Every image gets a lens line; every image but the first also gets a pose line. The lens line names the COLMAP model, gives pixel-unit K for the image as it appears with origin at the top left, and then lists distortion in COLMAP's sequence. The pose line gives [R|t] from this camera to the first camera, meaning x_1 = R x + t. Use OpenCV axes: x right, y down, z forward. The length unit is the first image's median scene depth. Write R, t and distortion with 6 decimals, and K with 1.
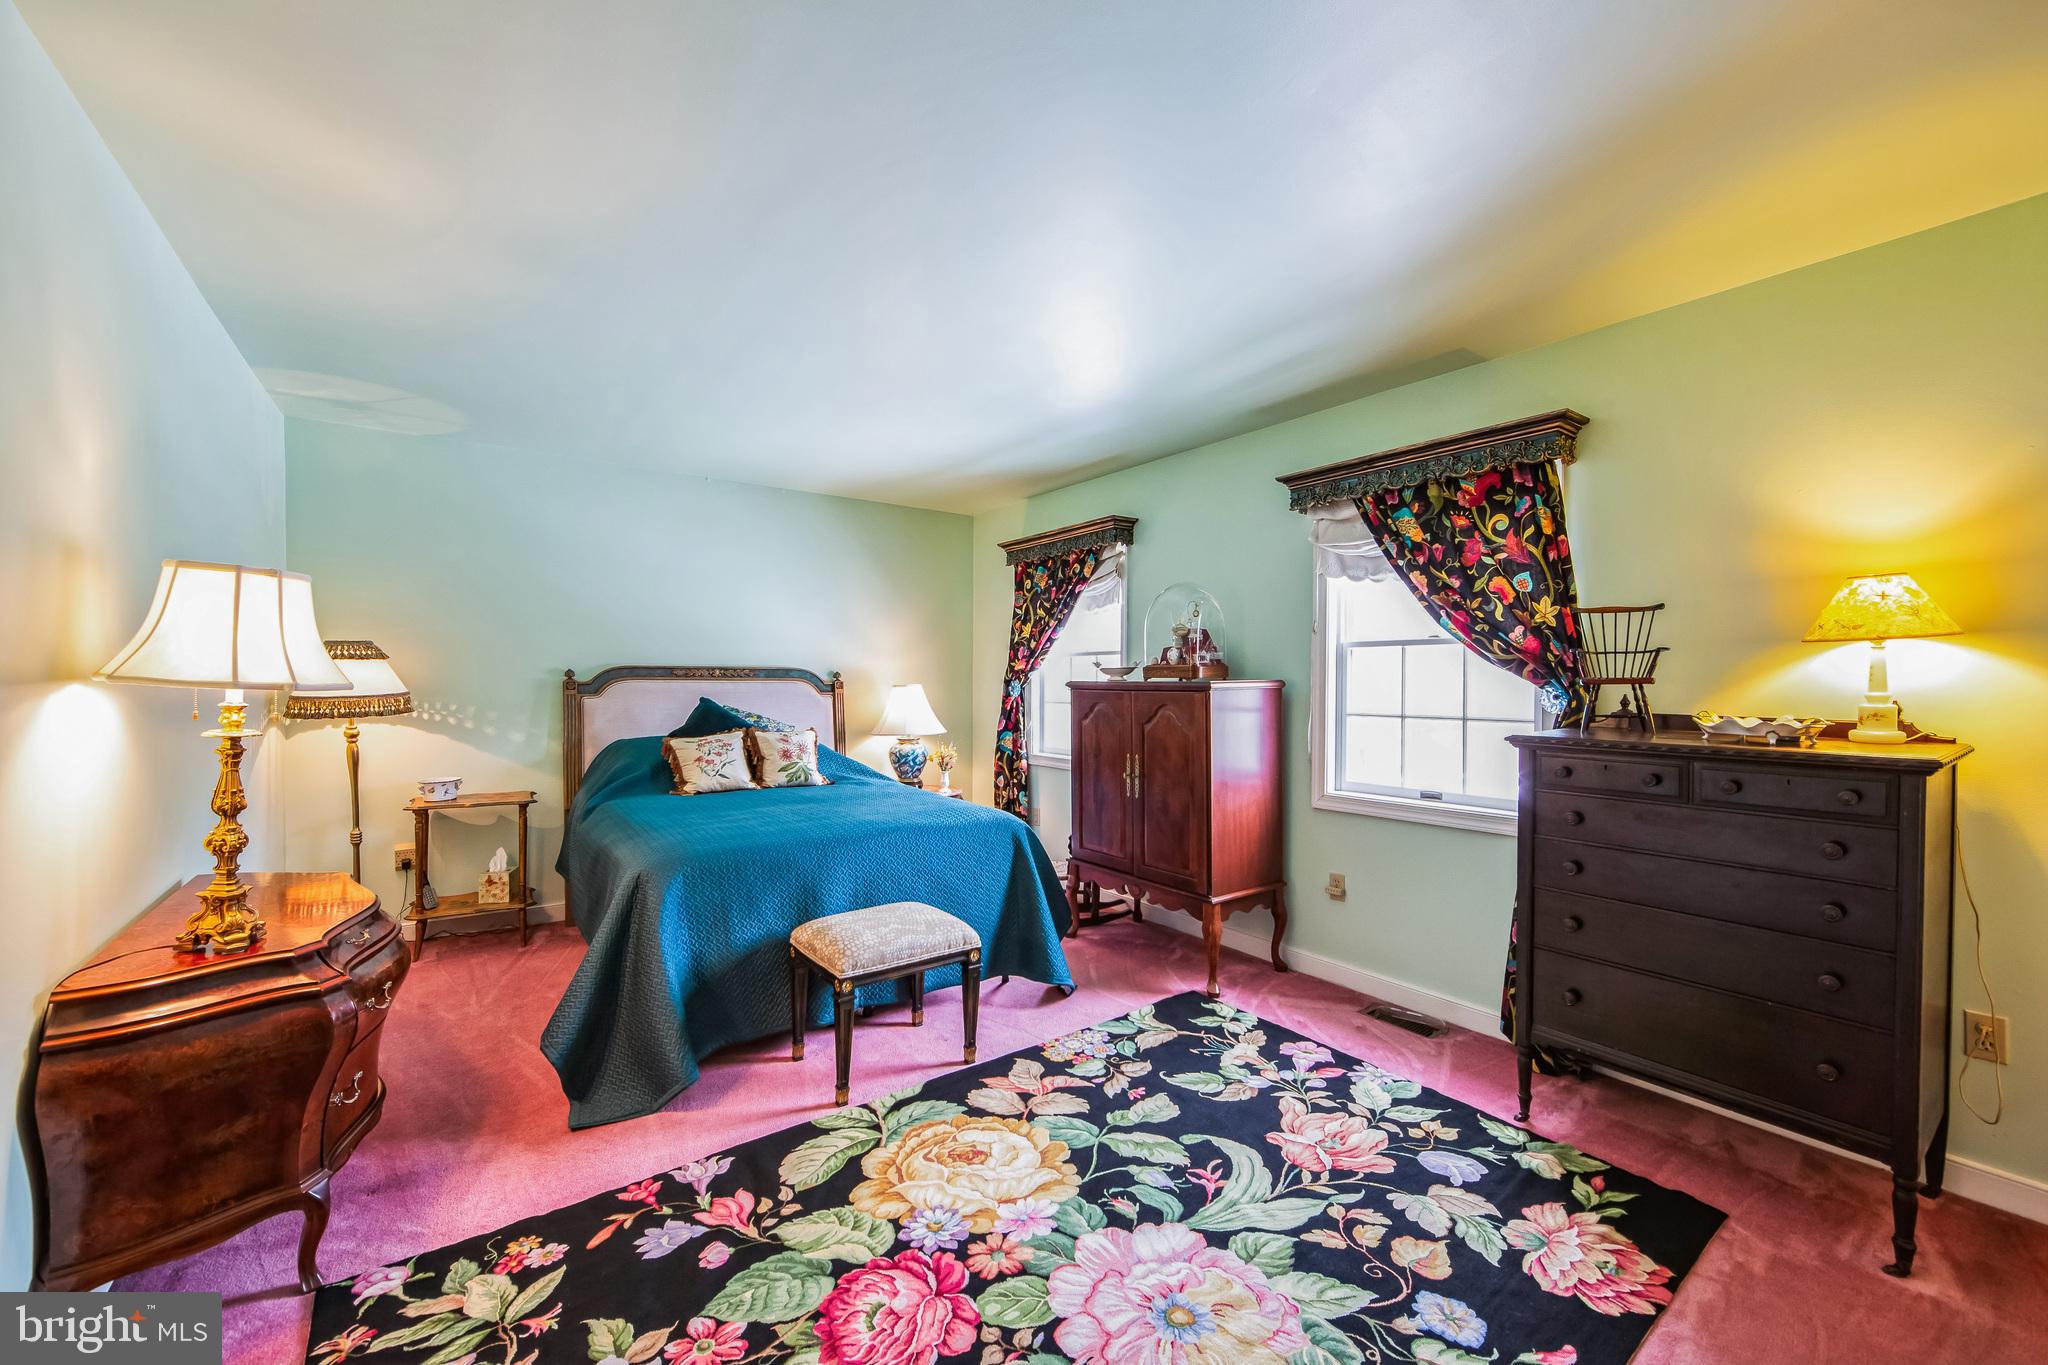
lens RADIAL K [[841.7, 0, 1016.5], [0, 841.7, 684.2], [0, 0, 1]] dist [-0.009171, -0.000830]
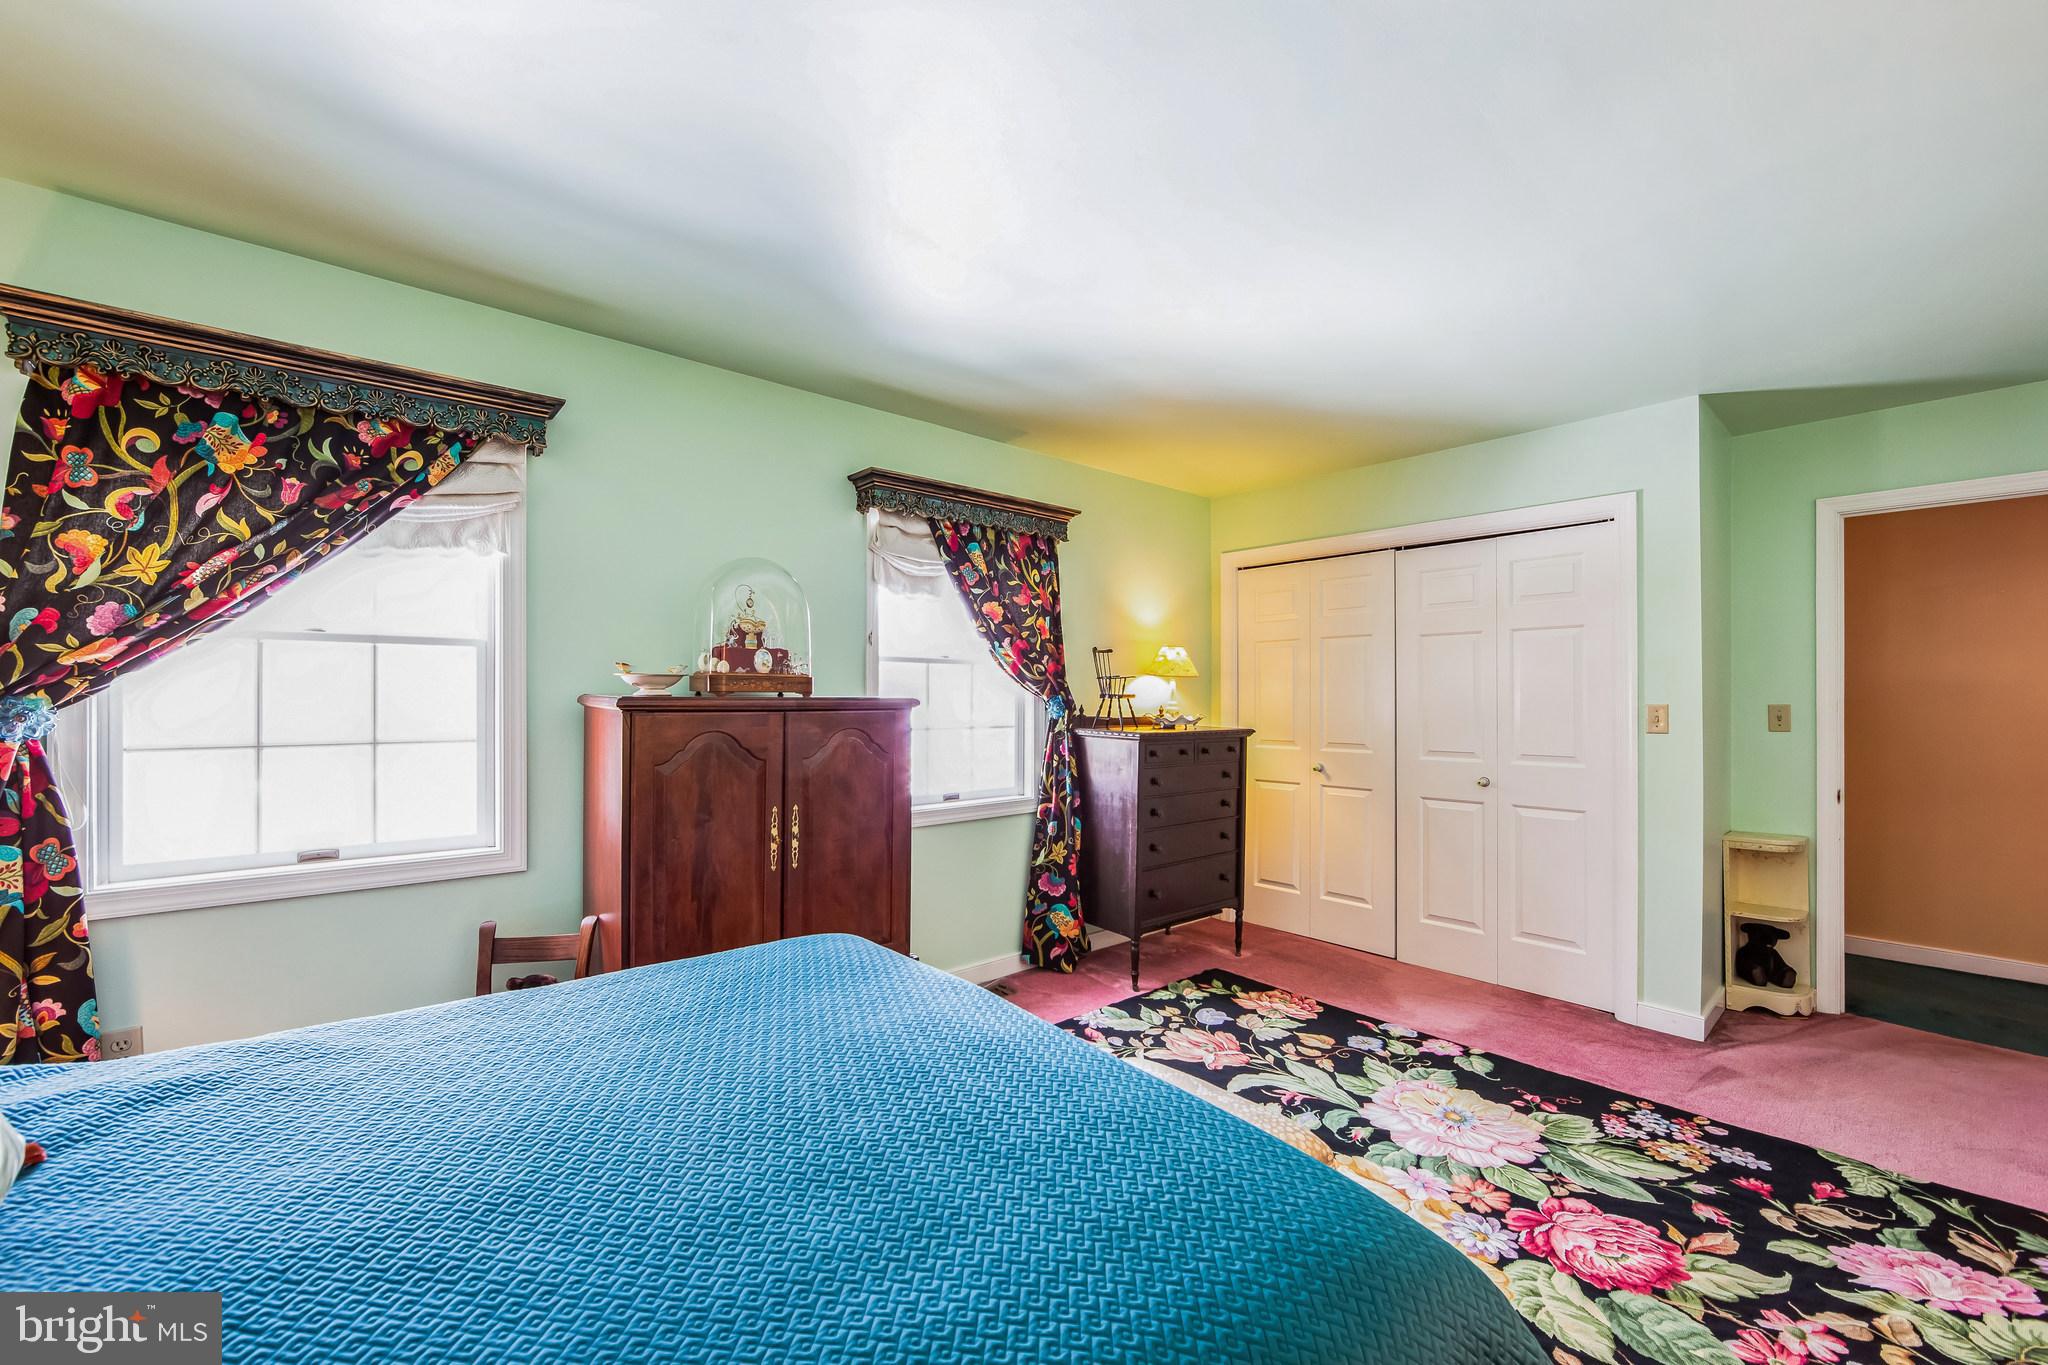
lens RADIAL K [[841.7, 0, 1018.0], [0, 841.7, 694.4], [0, 0, 1]] dist [-0.009171, -0.000830]
pose [[-0.125308, 0.003027, 0.992113, -0.945328], [0.005378, 0.999983, -0.002371, -0.004136], [-0.992103, 0.005039, -0.125322, 1.540248]]
